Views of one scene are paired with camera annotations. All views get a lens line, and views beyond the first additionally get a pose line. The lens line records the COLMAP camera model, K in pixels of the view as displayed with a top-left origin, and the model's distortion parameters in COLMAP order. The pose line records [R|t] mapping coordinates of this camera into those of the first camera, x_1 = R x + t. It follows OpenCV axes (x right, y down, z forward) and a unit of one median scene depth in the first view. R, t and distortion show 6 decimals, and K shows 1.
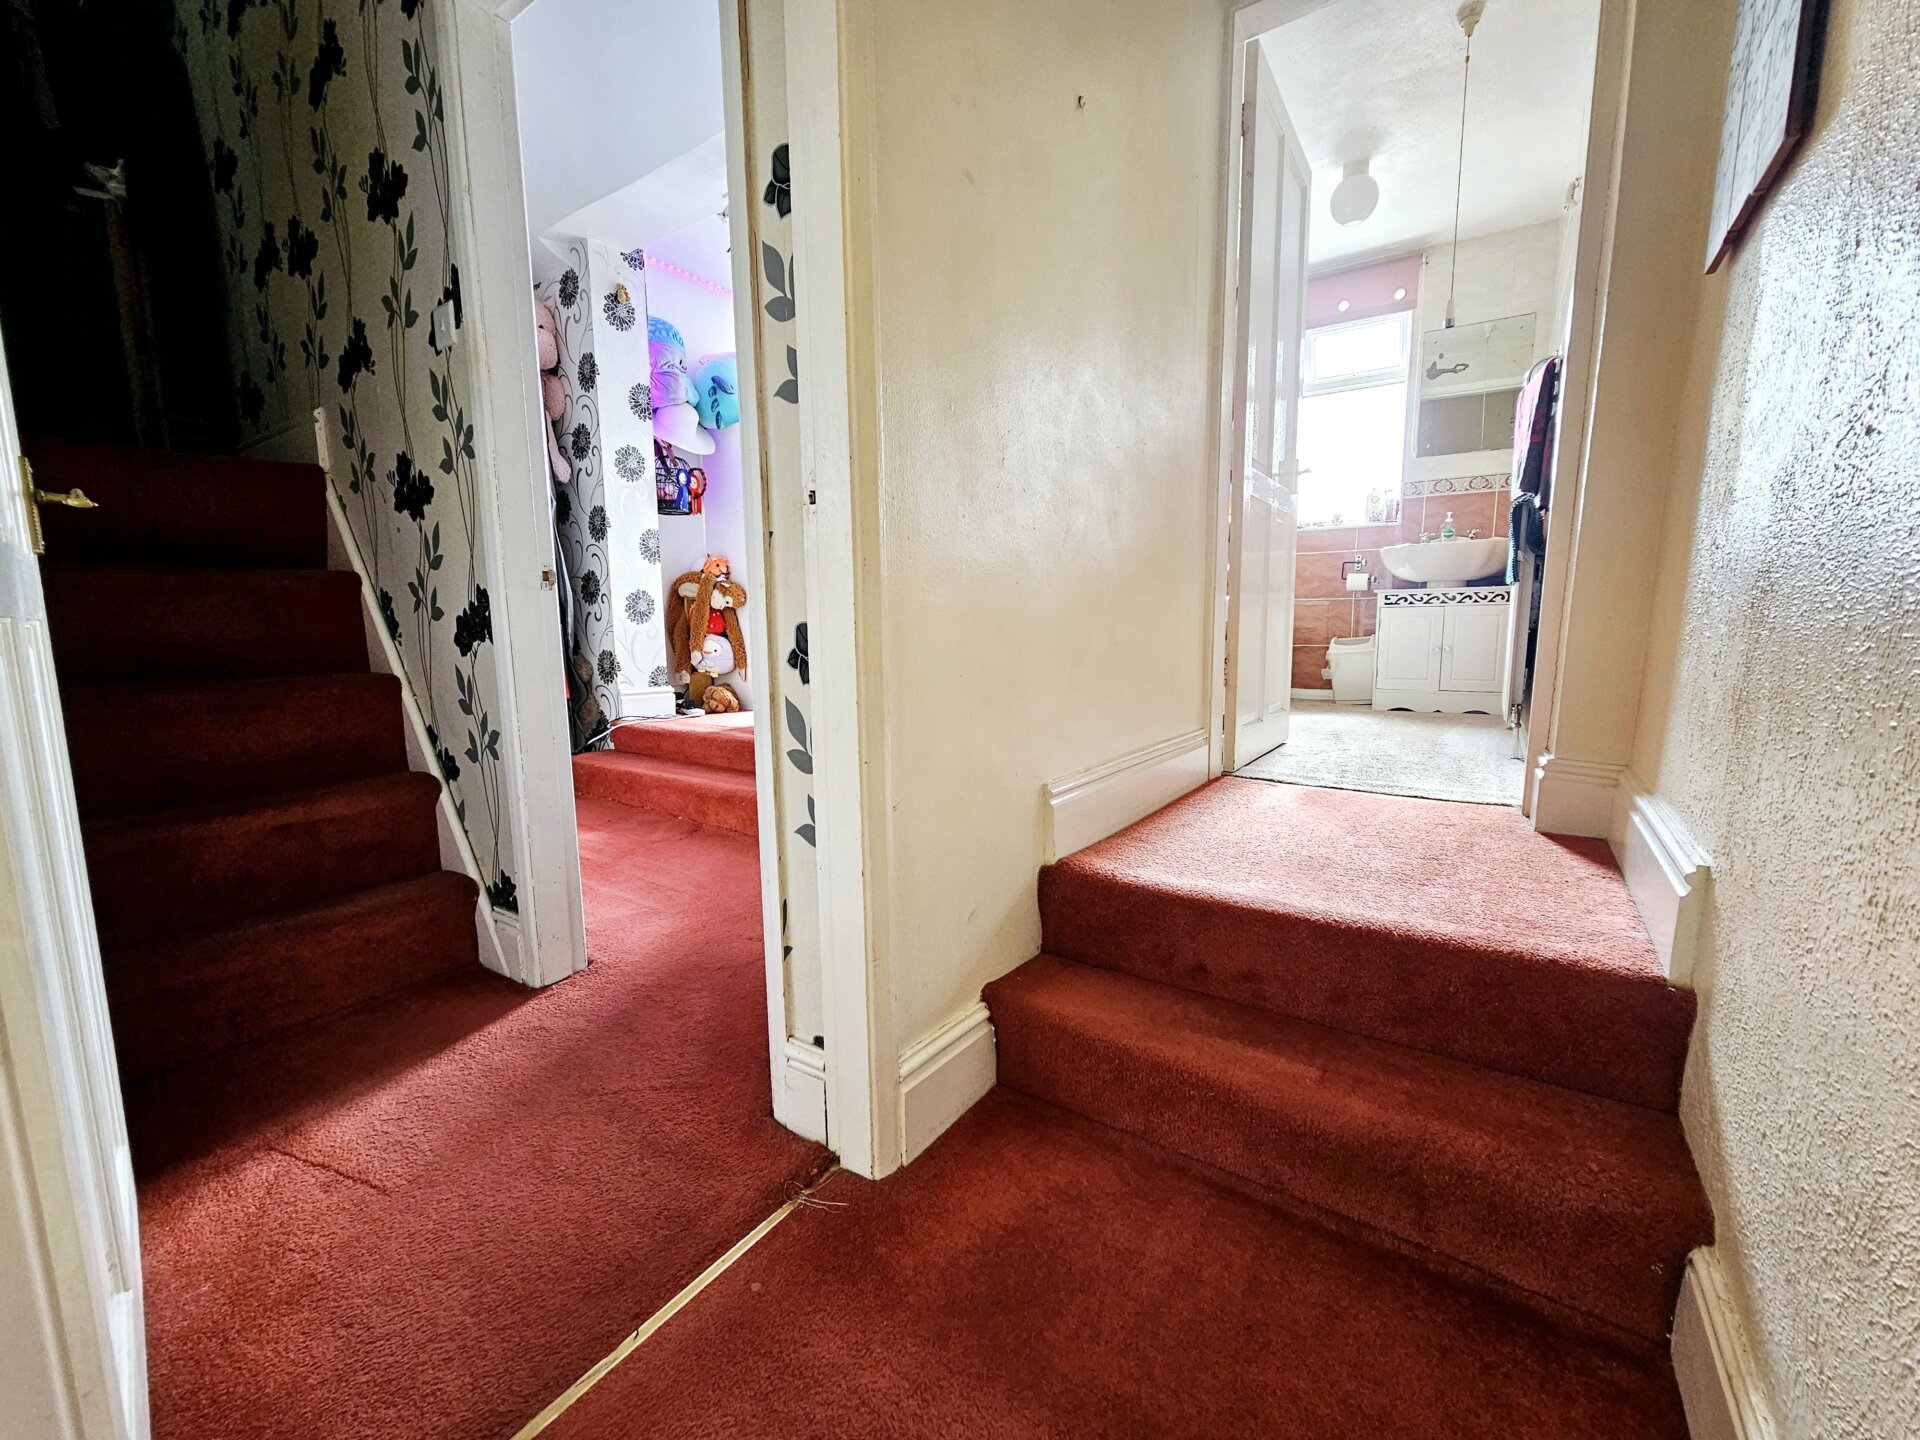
lens RADIAL K [[777.6, 0, 956.6], [0, 777.6, 719.3], [0, 0, 1]] dist [0.001370, -0.000206]
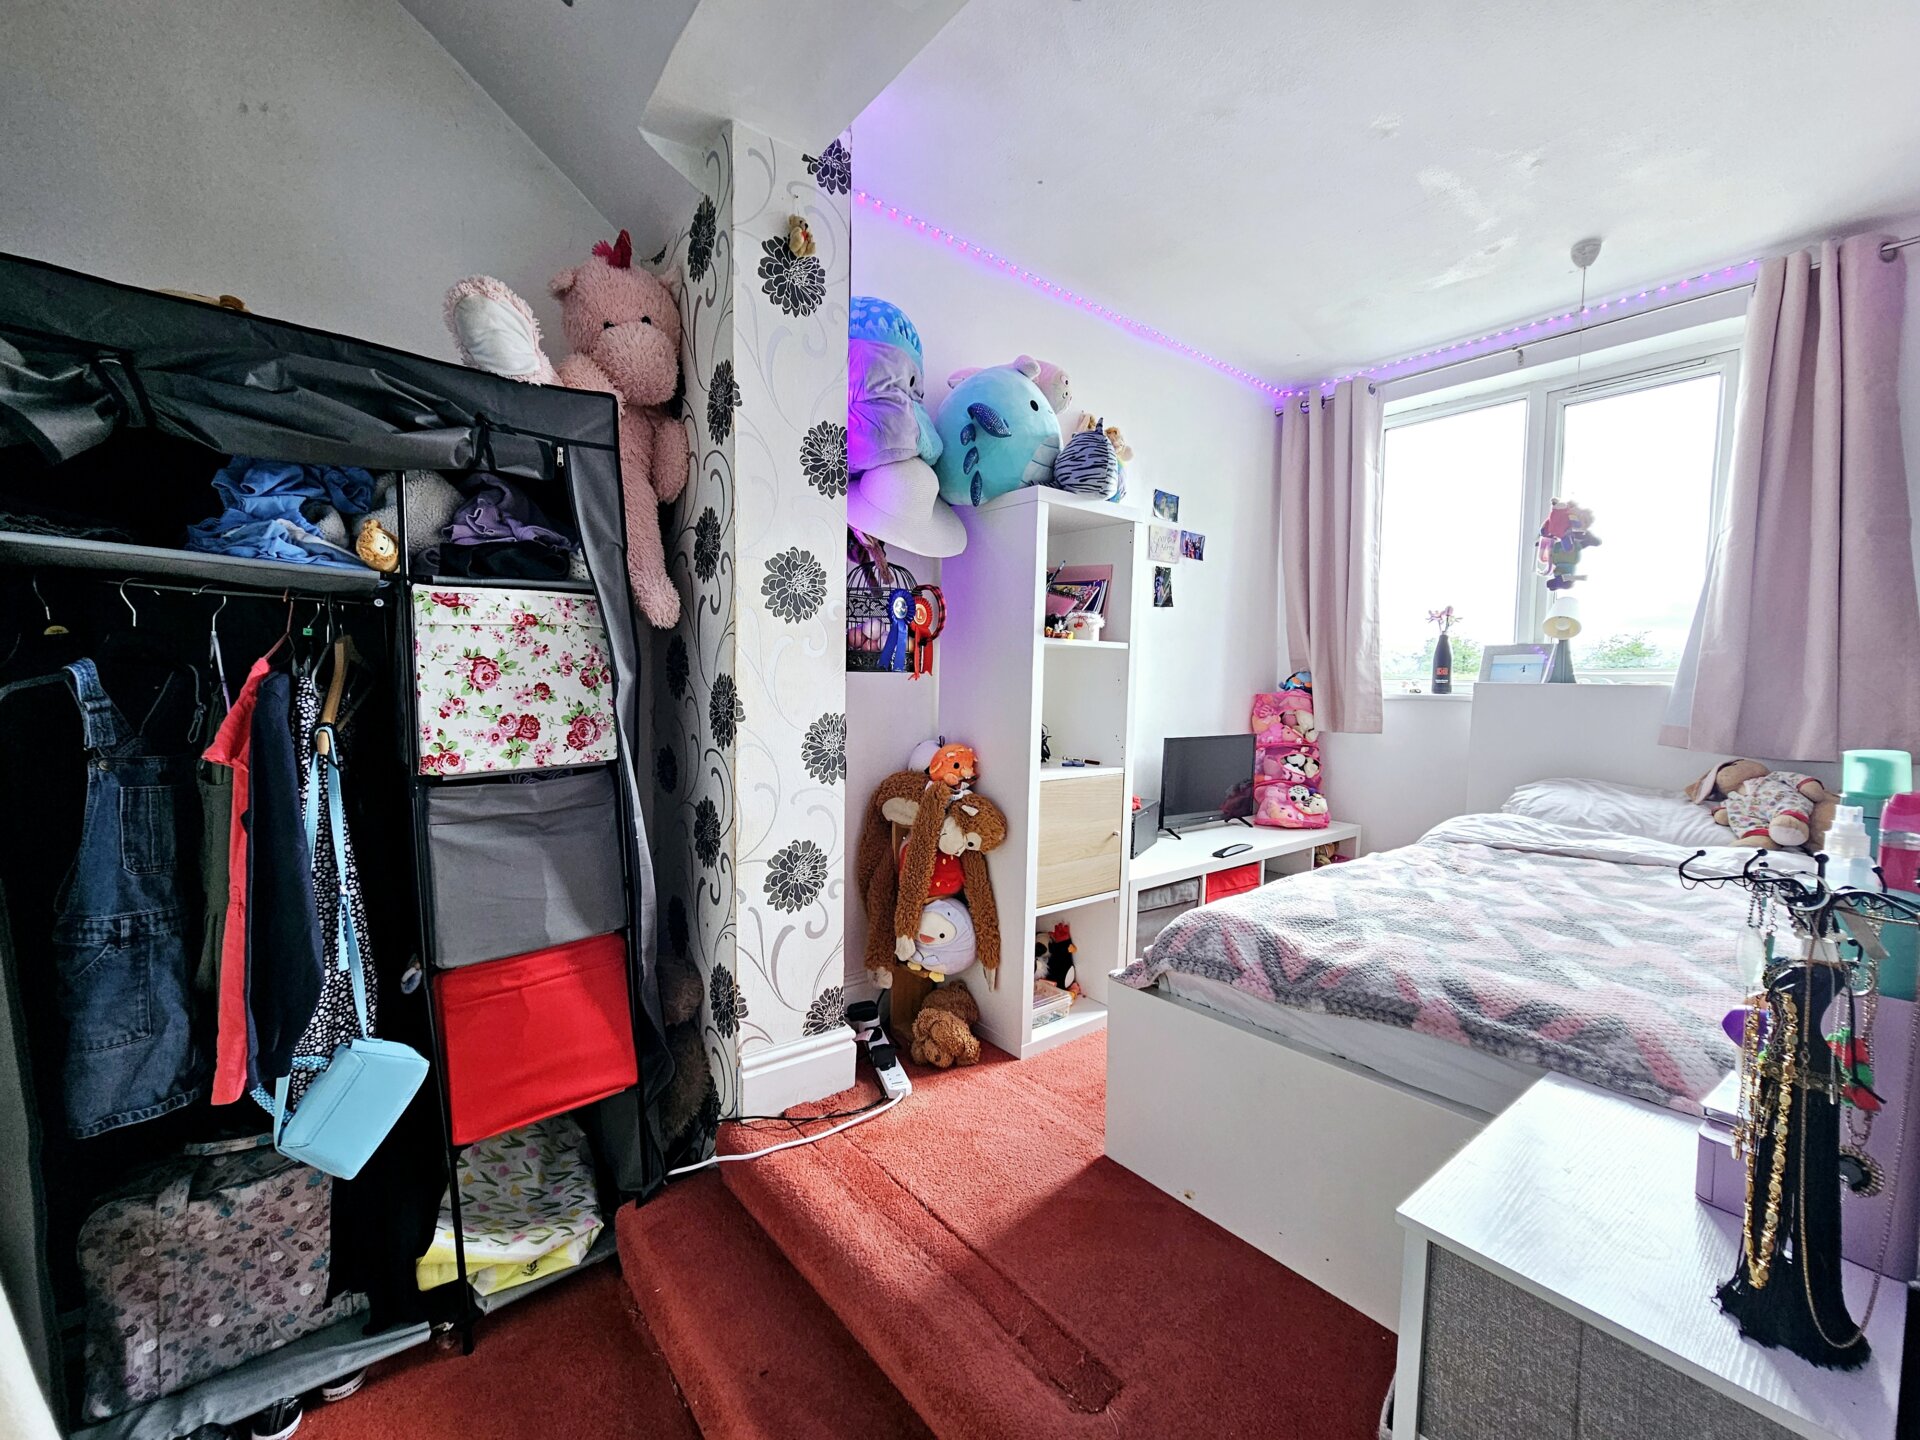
lens RADIAL K [[777.6, 0, 959.0], [0, 777.6, 725.5], [0, 0, 1]] dist [0.001370, -0.000206]
pose [[0.957211, 0.043130, -0.286159, -0.177187], [-0.062052, 0.996422, -0.057384, -0.215868], [0.282660, 0.072685, 0.956462, 0.561571]]
